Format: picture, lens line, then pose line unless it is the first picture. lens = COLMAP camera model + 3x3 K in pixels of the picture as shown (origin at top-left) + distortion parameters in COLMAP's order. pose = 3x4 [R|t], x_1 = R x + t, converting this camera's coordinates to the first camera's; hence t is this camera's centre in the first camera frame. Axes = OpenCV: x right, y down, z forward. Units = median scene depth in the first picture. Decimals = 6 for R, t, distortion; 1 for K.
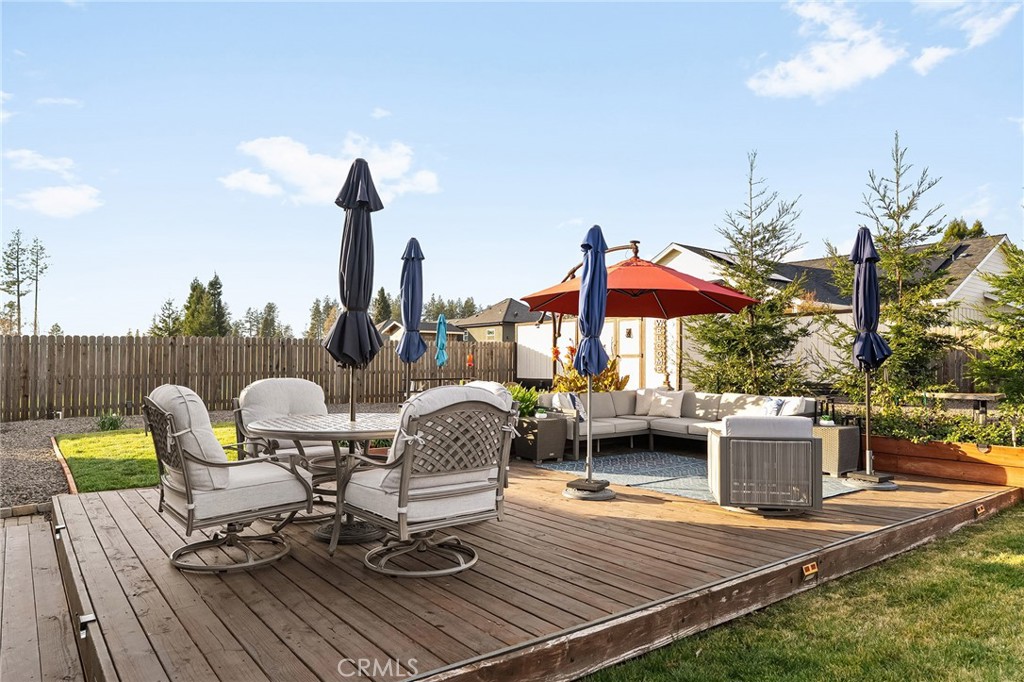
lens RADIAL K [[649.4, 0, 512.8], [0, 649.4, 360.7], [0, 0, 1]] dist [0.004694, -0.004304]
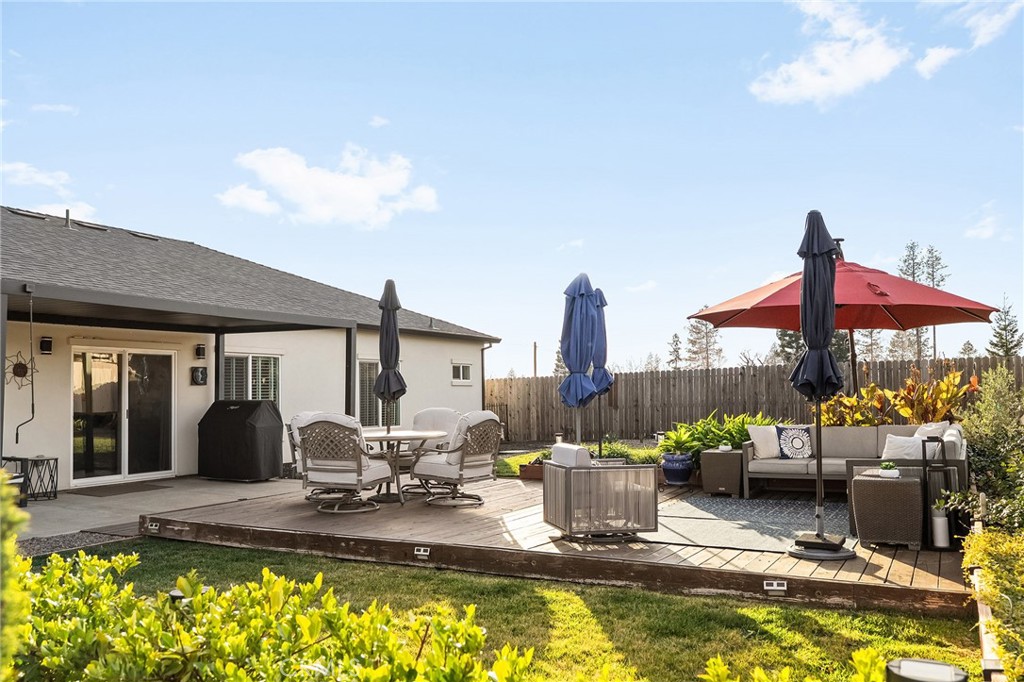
lens RADIAL K [[815.7, 0, 498.8], [0, 815.7, 344.6], [0, 0, 1]] dist [-0.005957, 0.001173]
pose [[0.394267, -0.067250, -0.916532, 1.001893], [0.023866, 0.997732, -0.062942, 0.000989], [0.918686, 0.002942, 0.394978, 0.226601]]
